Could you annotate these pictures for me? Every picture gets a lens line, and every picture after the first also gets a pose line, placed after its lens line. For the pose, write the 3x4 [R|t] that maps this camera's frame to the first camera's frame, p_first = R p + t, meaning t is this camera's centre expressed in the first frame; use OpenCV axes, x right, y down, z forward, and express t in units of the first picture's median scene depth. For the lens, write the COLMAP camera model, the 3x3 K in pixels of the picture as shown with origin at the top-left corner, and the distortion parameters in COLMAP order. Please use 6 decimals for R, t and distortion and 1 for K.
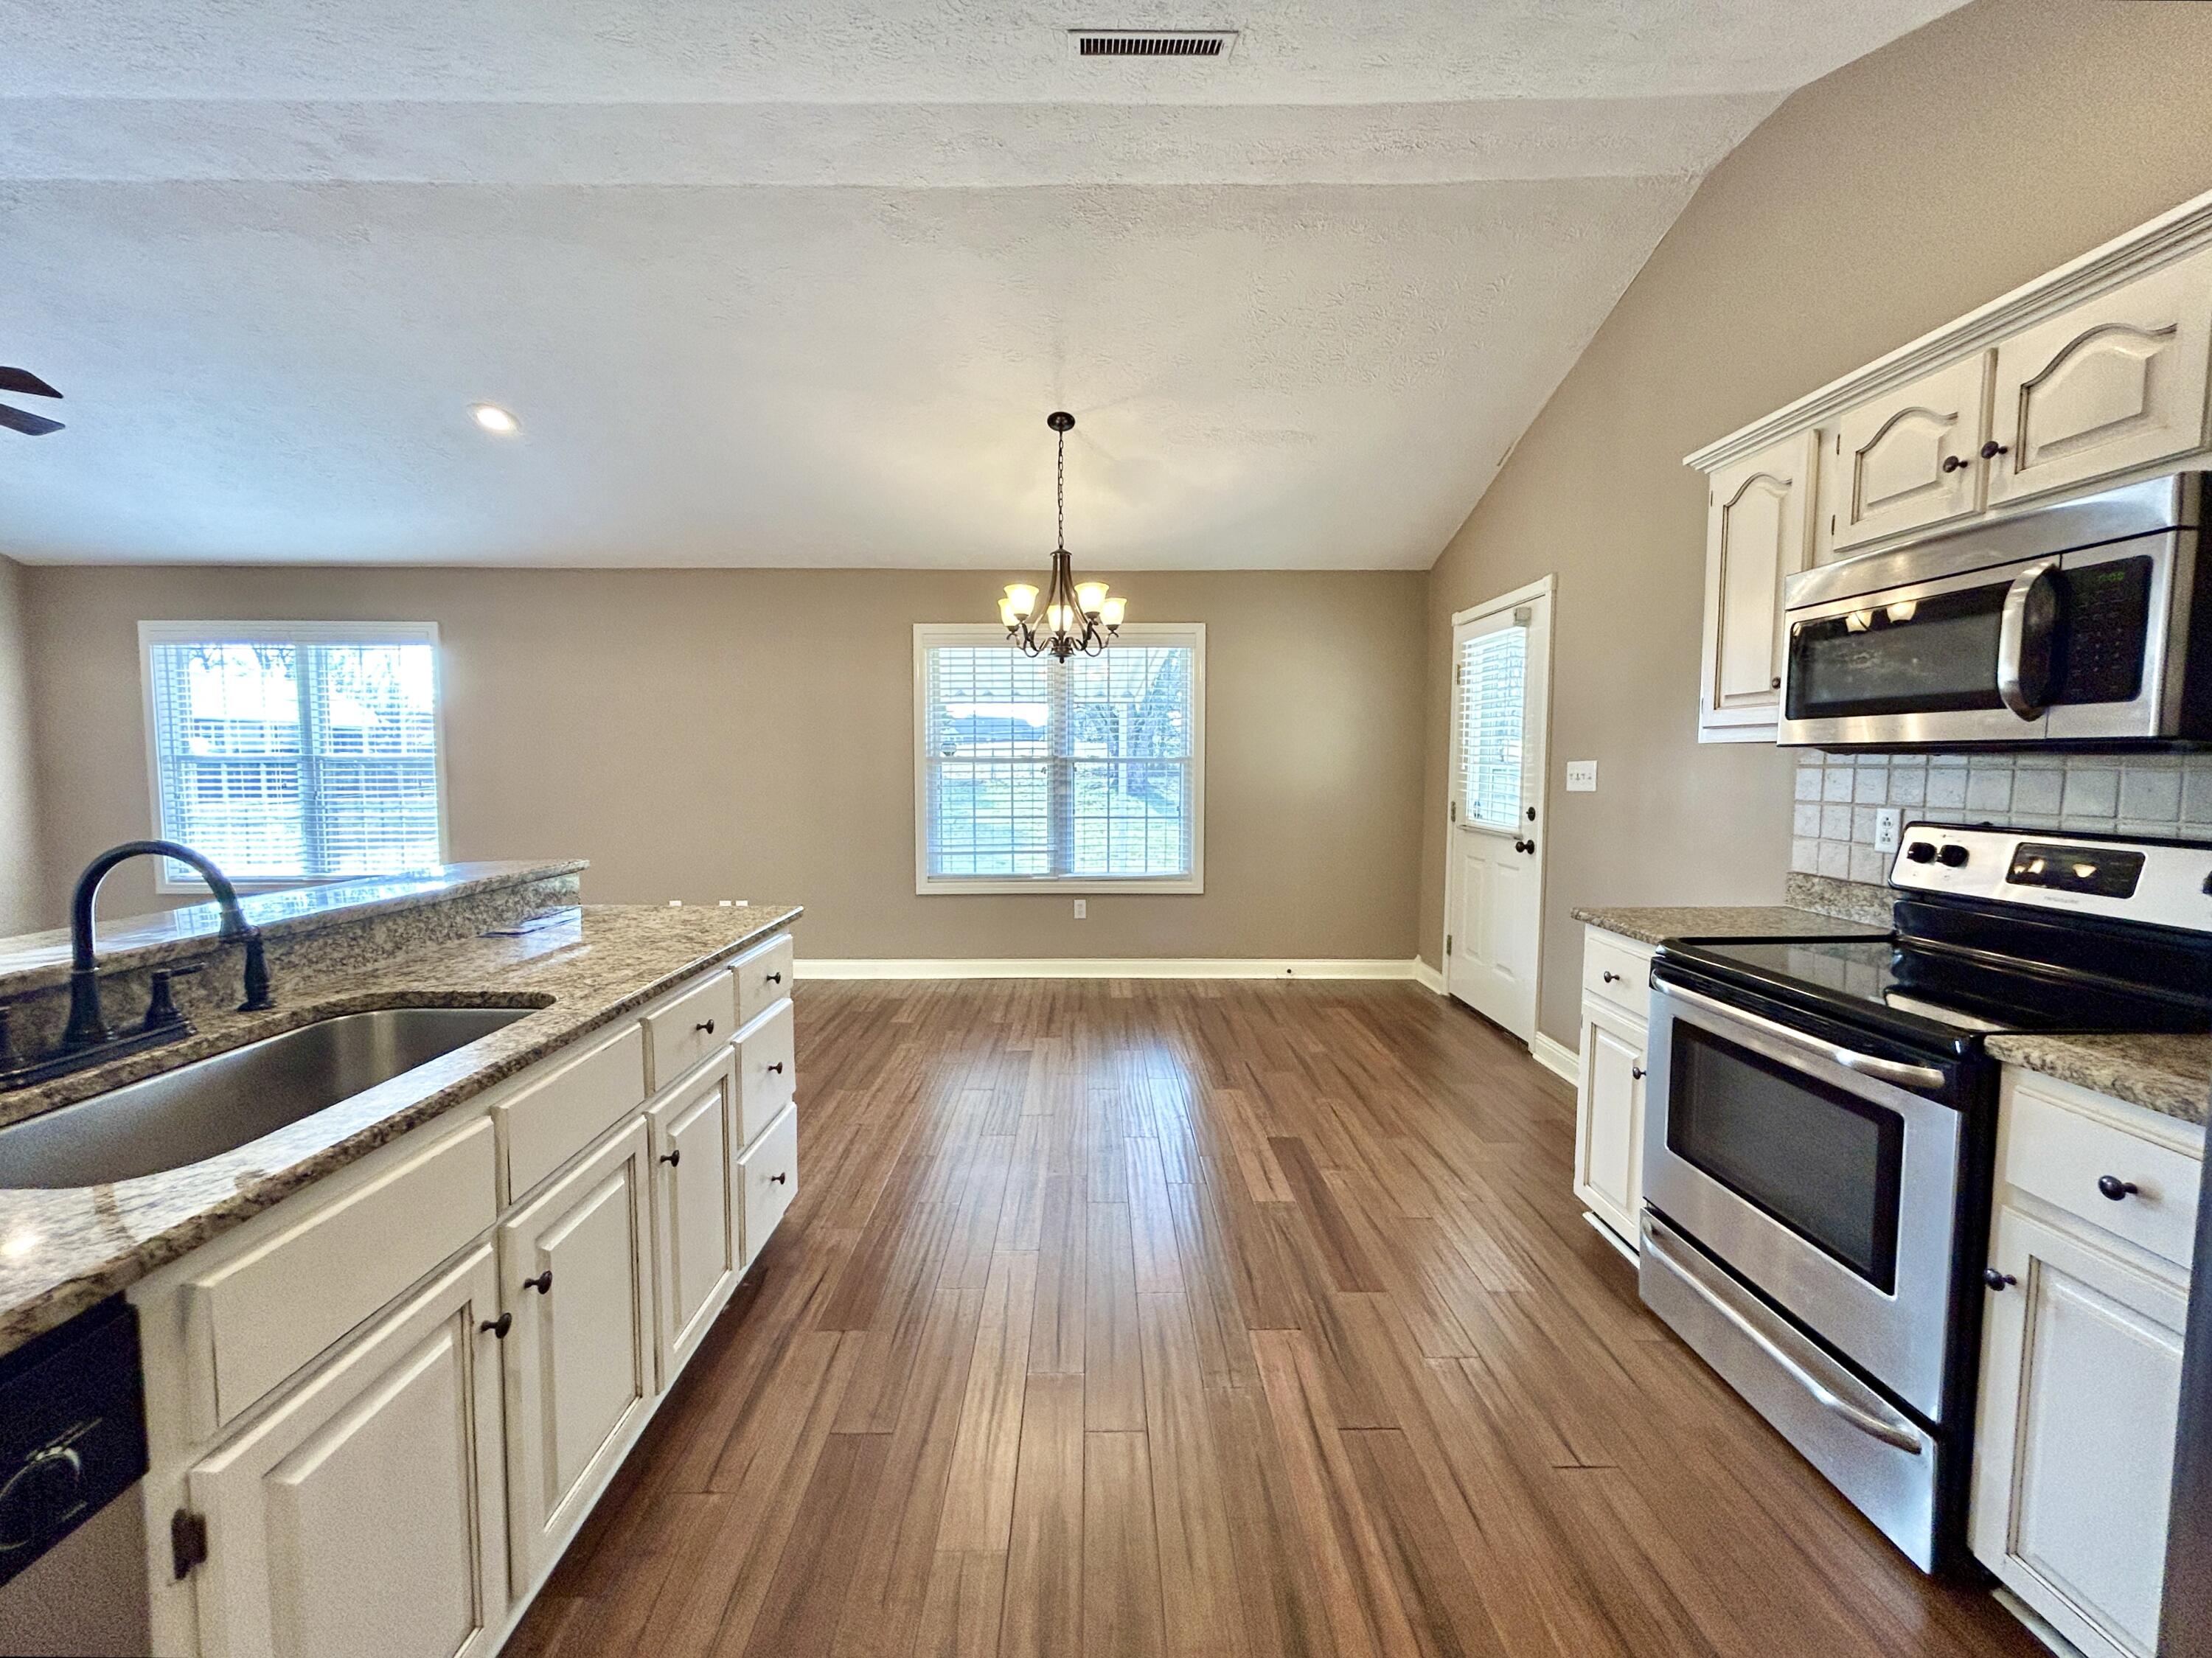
lens RADIAL K [[895.9, 0, 1097.0], [0, 895.9, 824.0], [0, 0, 1]] dist [-0.001219, -0.000121]
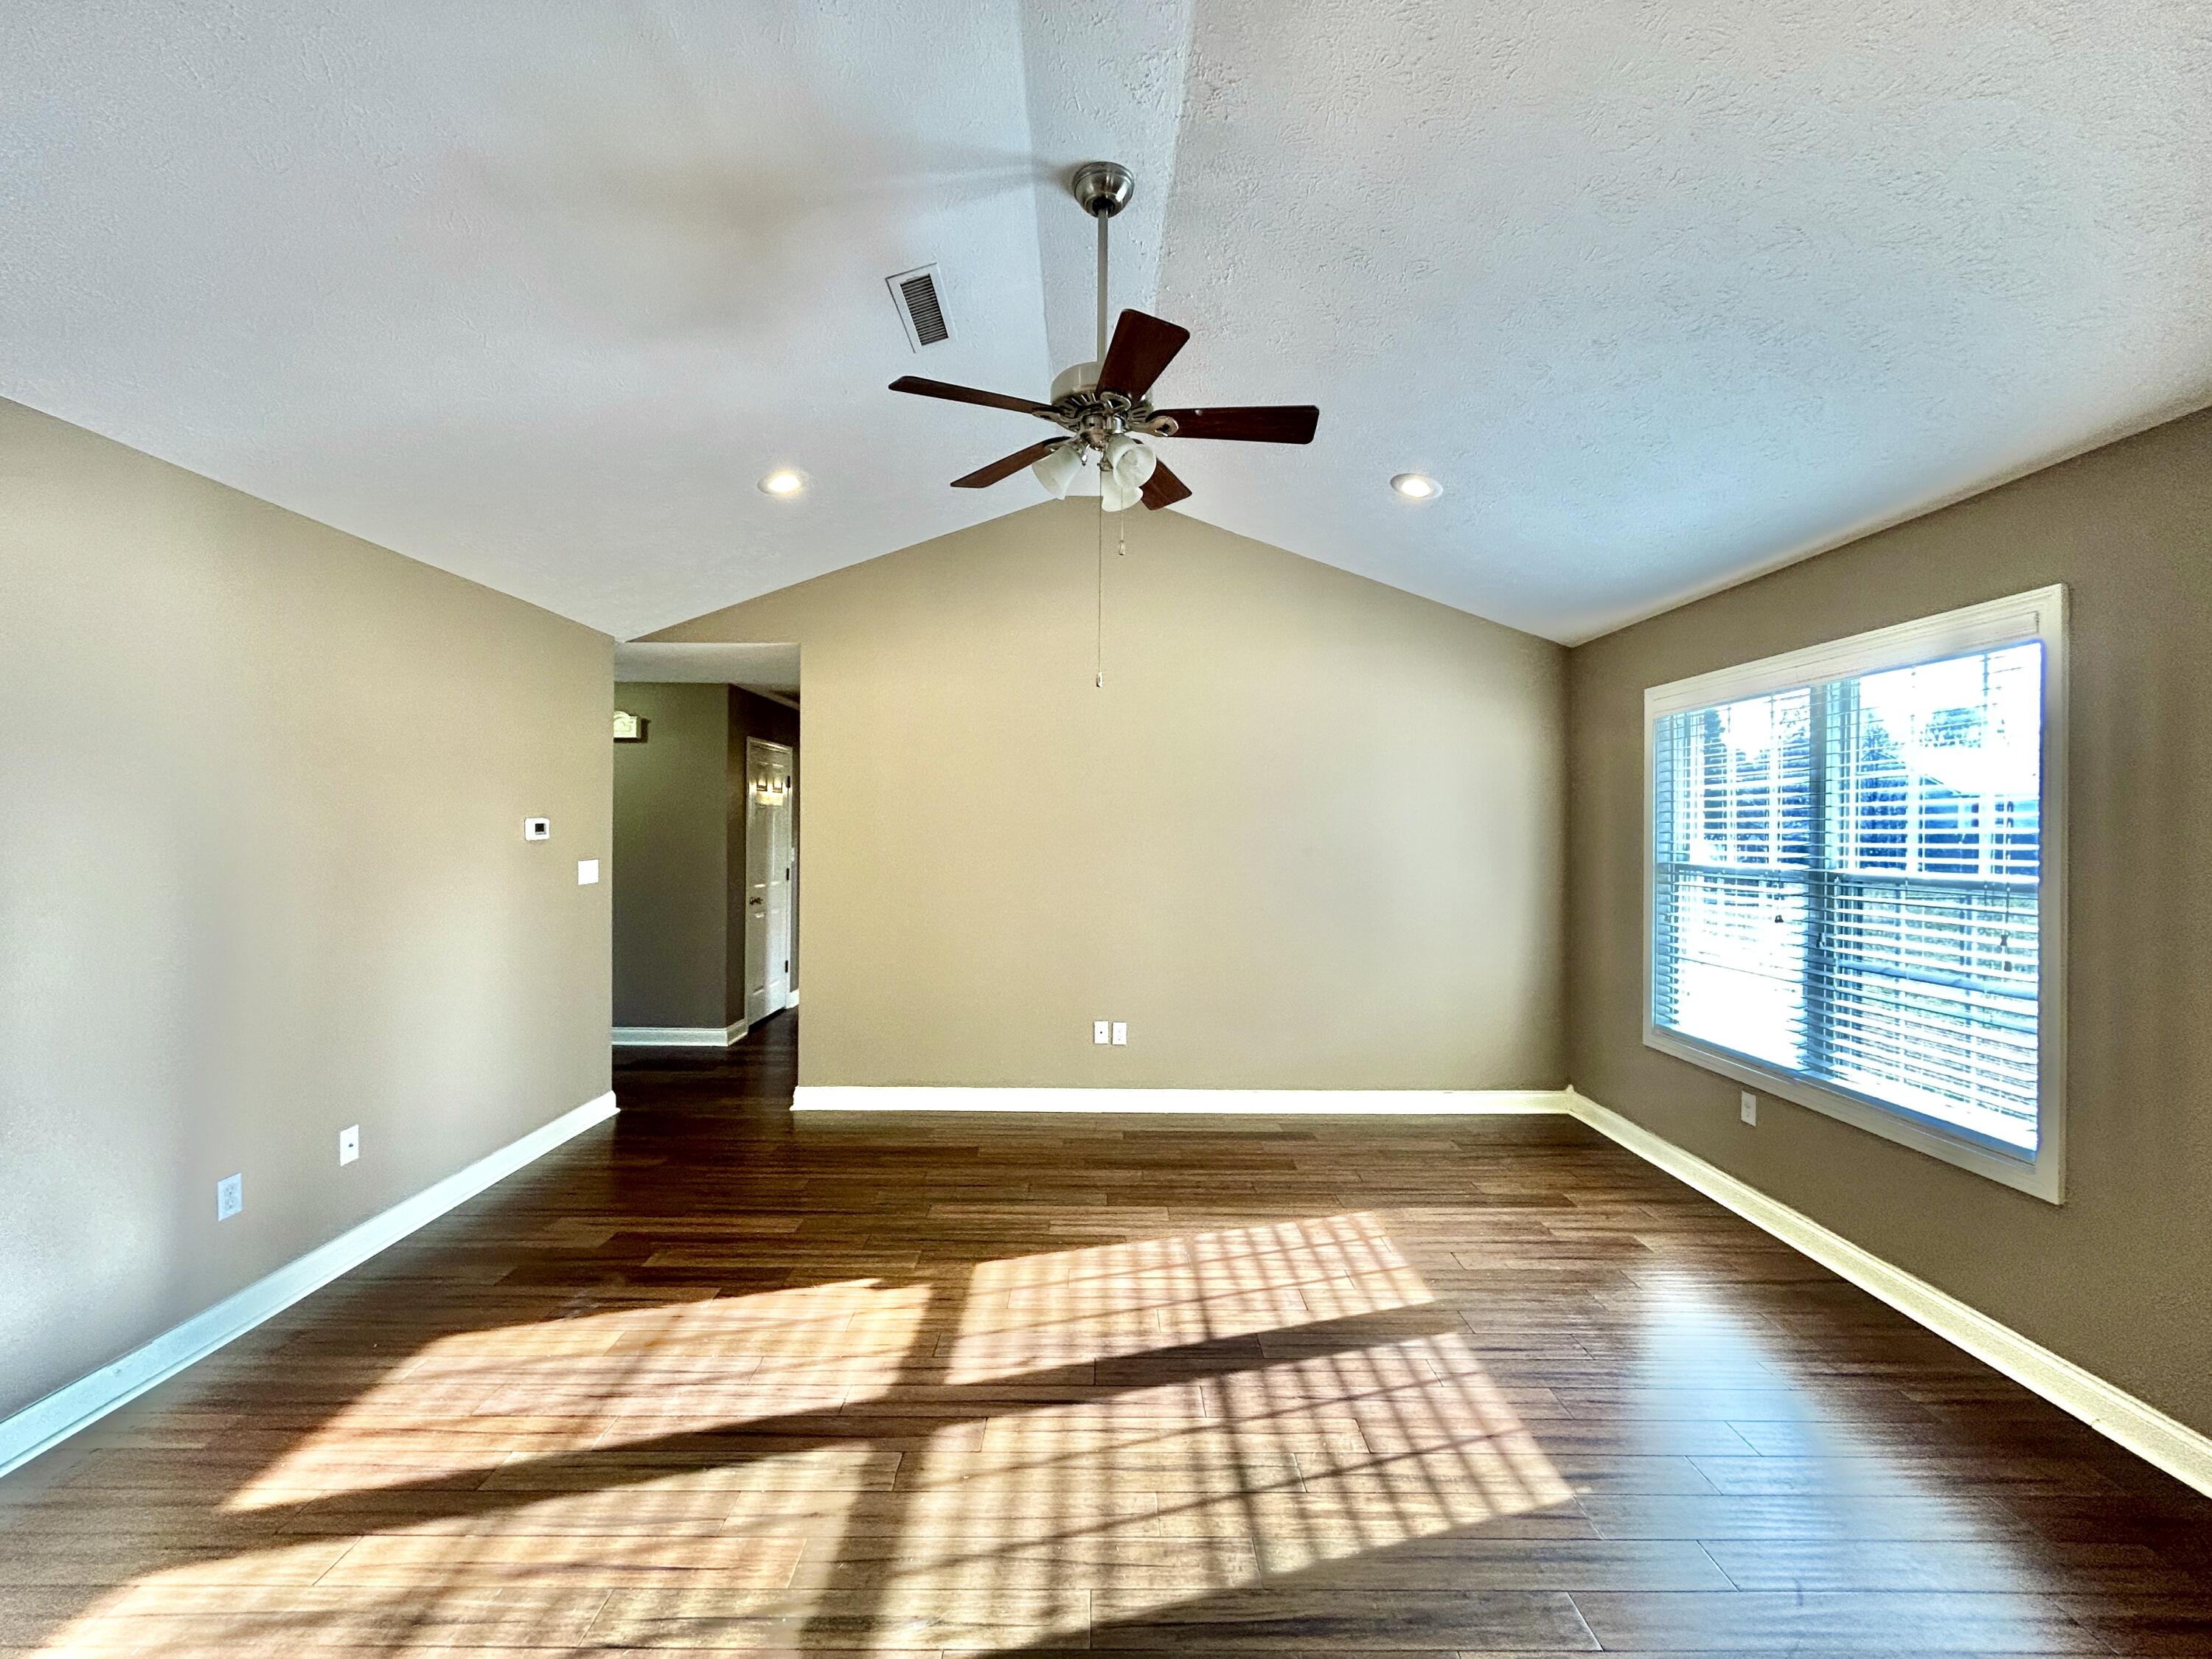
lens RADIAL K [[896.9, 0, 1097.5], [0, 896.9, 827.8], [0, 0, 1]] dist [0.001957, 0.000704]
pose [[-0.006215, -0.004339, -0.999971, -0.683456], [-0.074854, 0.997187, -0.003862, -0.159565], [0.997175, 0.074828, -0.006522, 1.257600]]
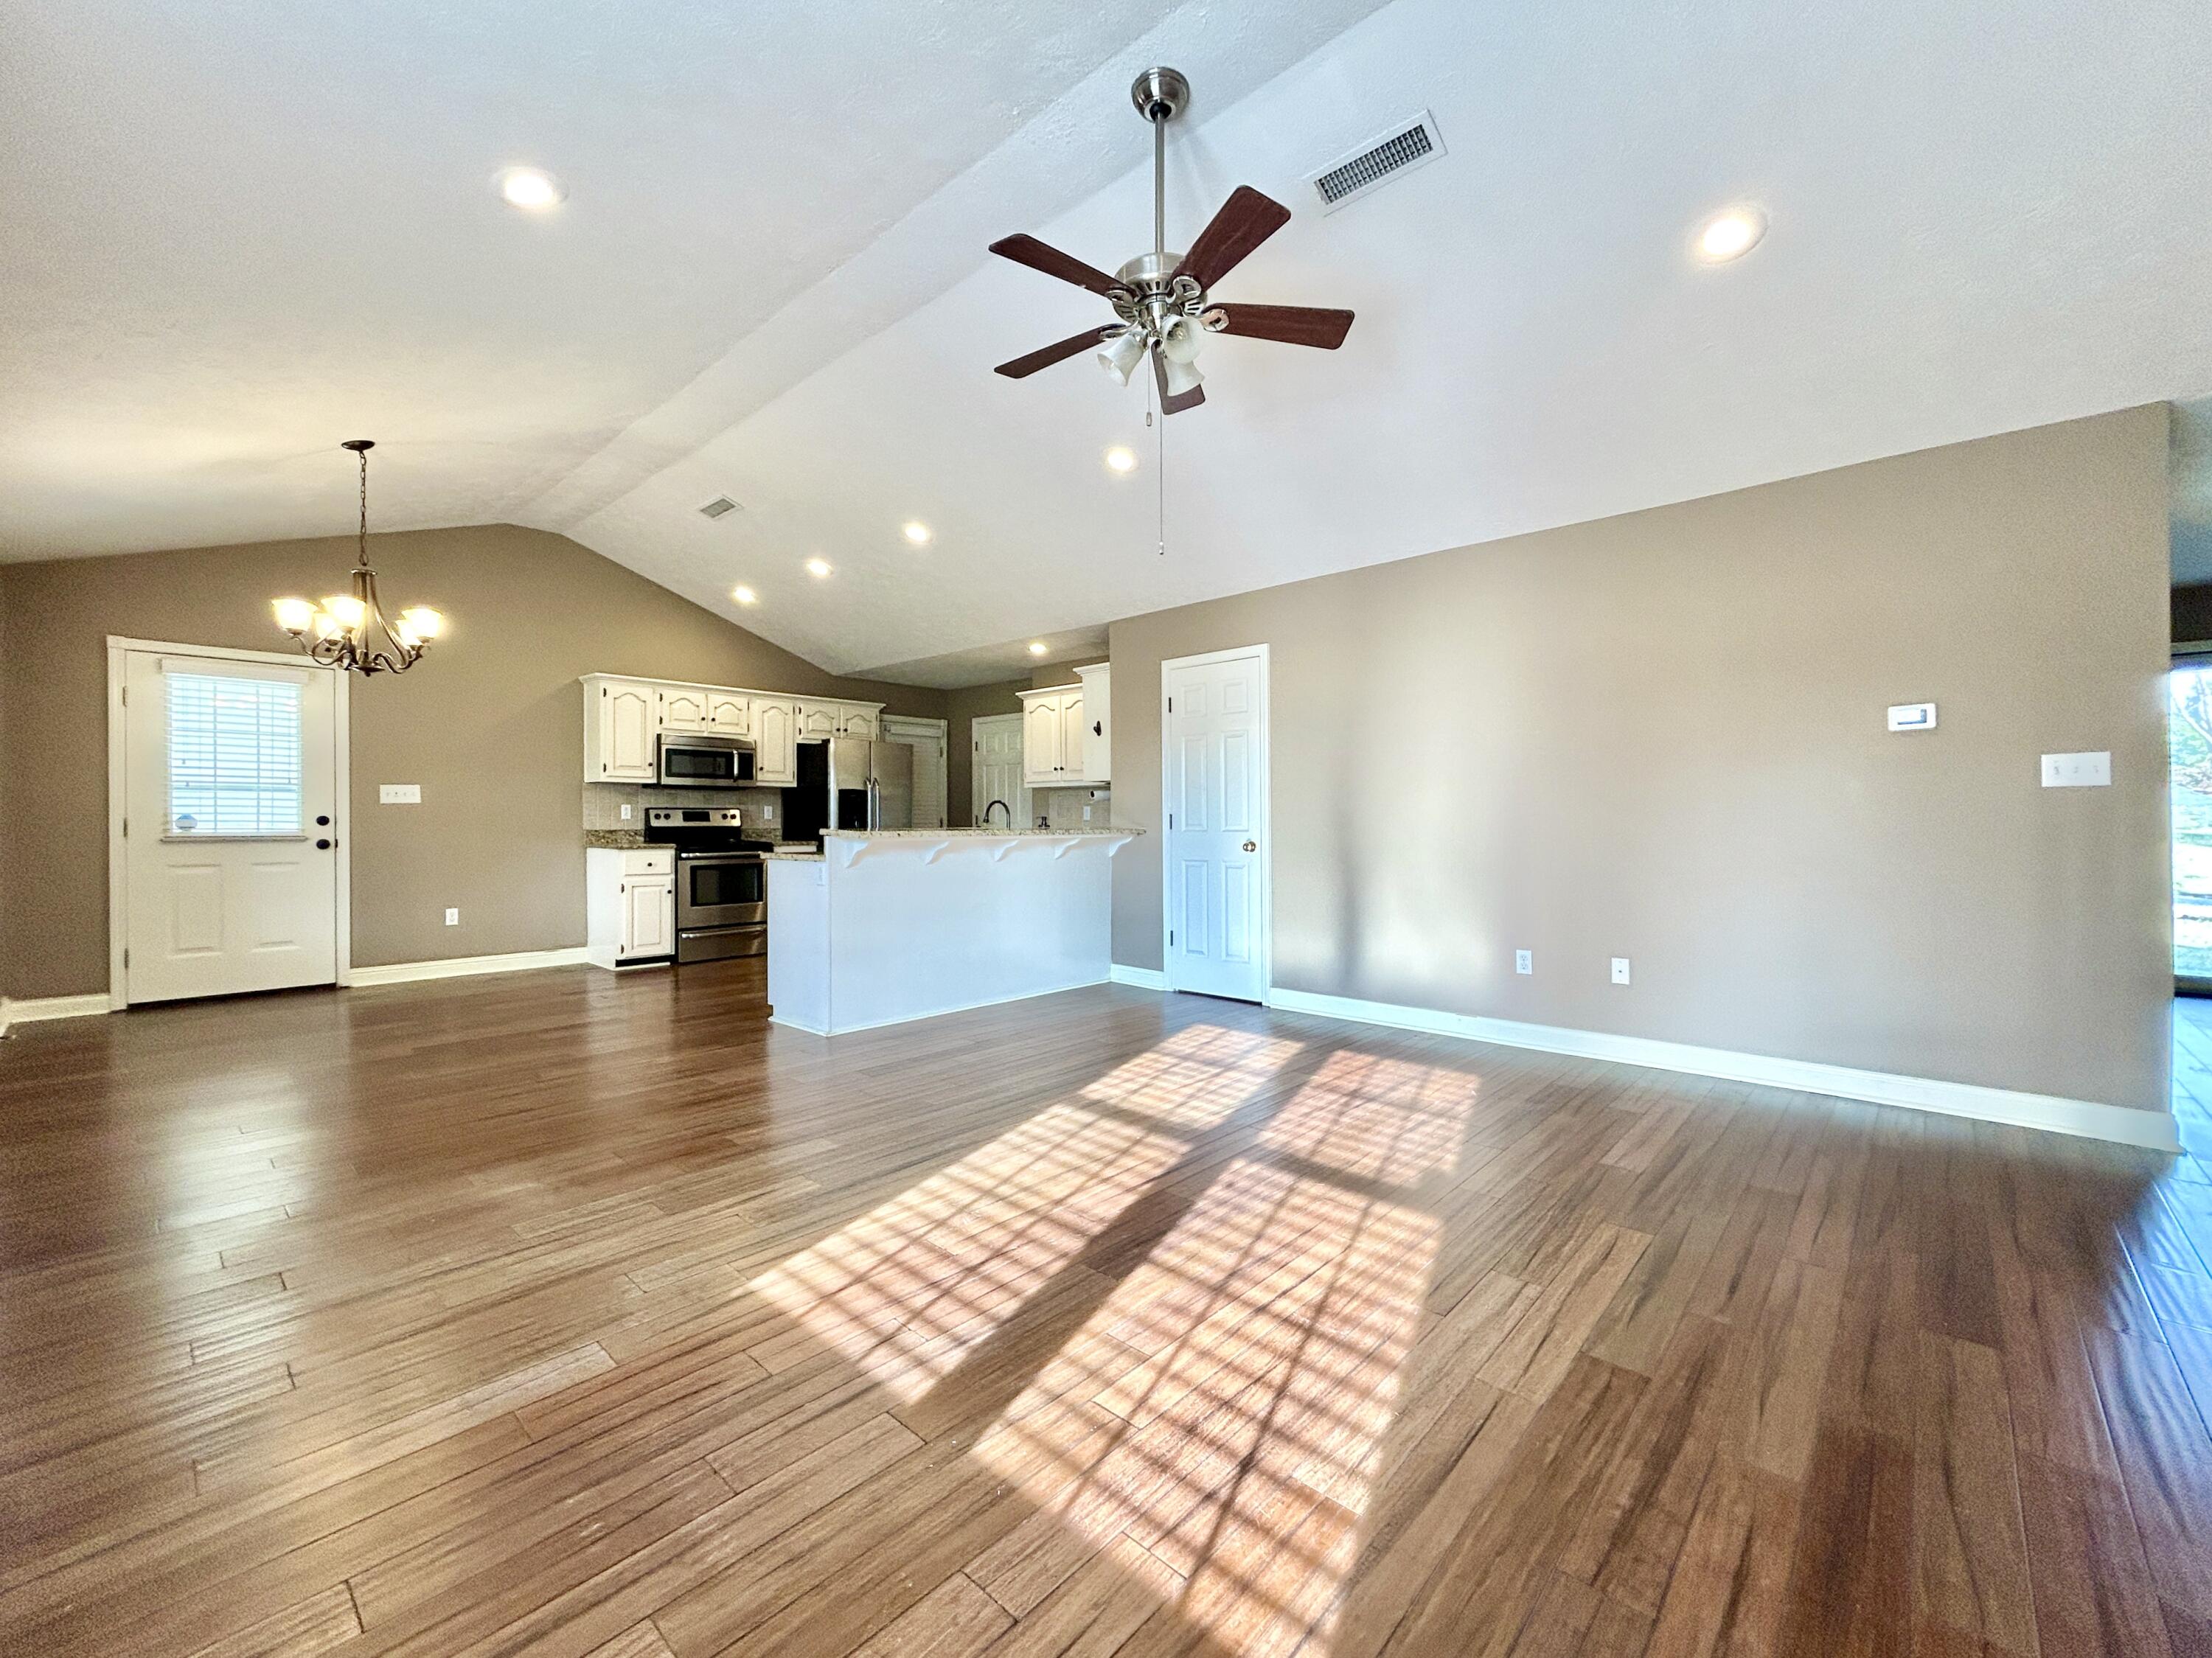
lens RADIAL K [[907.8, 0, 1095.6], [0, 907.8, 824.1], [0, 0, 1]] dist [-0.000302, 0.000026]
pose [[-0.726425, -0.005715, 0.687222, -2.482290], [0.046747, 0.997238, 0.057707, -0.056648], [-0.685654, 0.074045, -0.724152, 2.165465]]
